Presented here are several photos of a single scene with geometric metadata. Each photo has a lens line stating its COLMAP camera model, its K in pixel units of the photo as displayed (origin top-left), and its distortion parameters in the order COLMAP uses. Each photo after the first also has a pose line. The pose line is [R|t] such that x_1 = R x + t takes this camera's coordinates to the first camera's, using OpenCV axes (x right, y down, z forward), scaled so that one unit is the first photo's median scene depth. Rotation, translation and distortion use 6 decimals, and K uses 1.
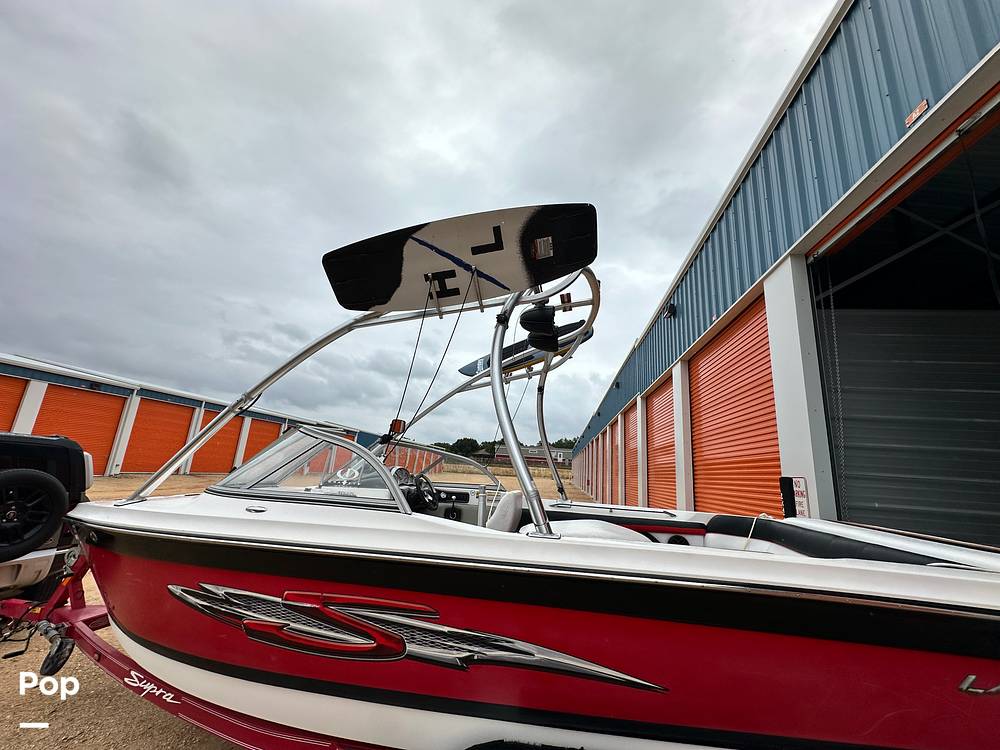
lens RADIAL K [[402.6, 0, 500.0], [0, 402.6, 375.0], [0, 0, 1]] dist [-0.001232, 0.000278]
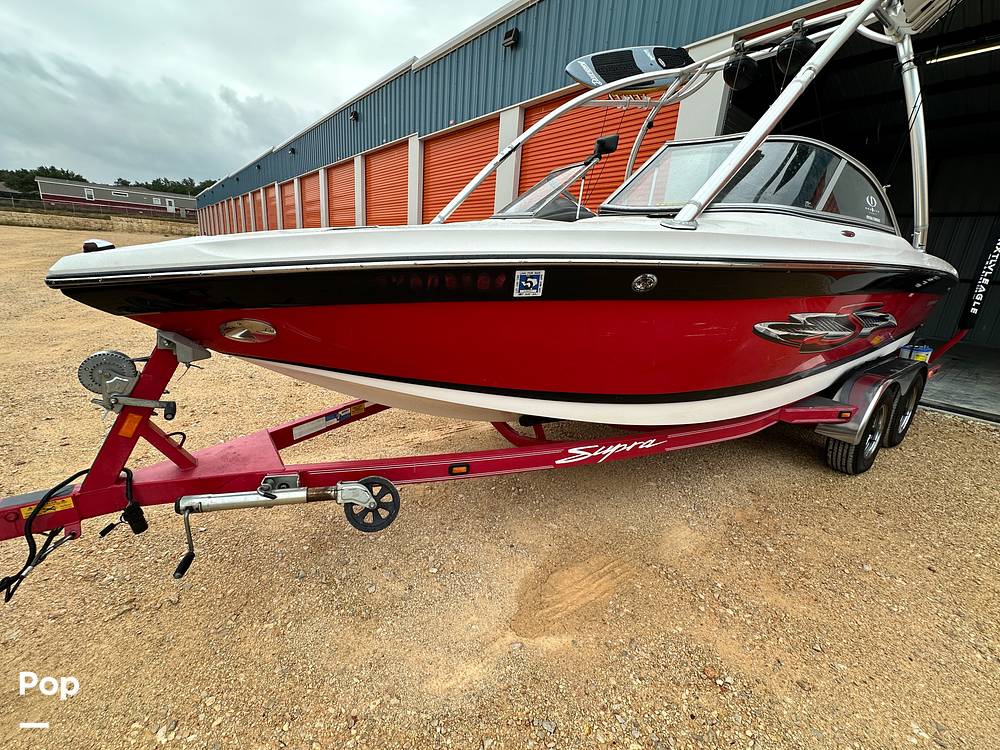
lens RADIAL K [[420.0, 0, 500.0], [0, 420.0, 375.0], [0, 0, 1]] dist [-0.002235, -0.000187]
pose [[0.682530, -0.214569, 0.698651, -2.005015], [-0.193231, 0.868939, 0.455640, 0.344492], [-0.704851, -0.445988, 0.551615, 0.921486]]
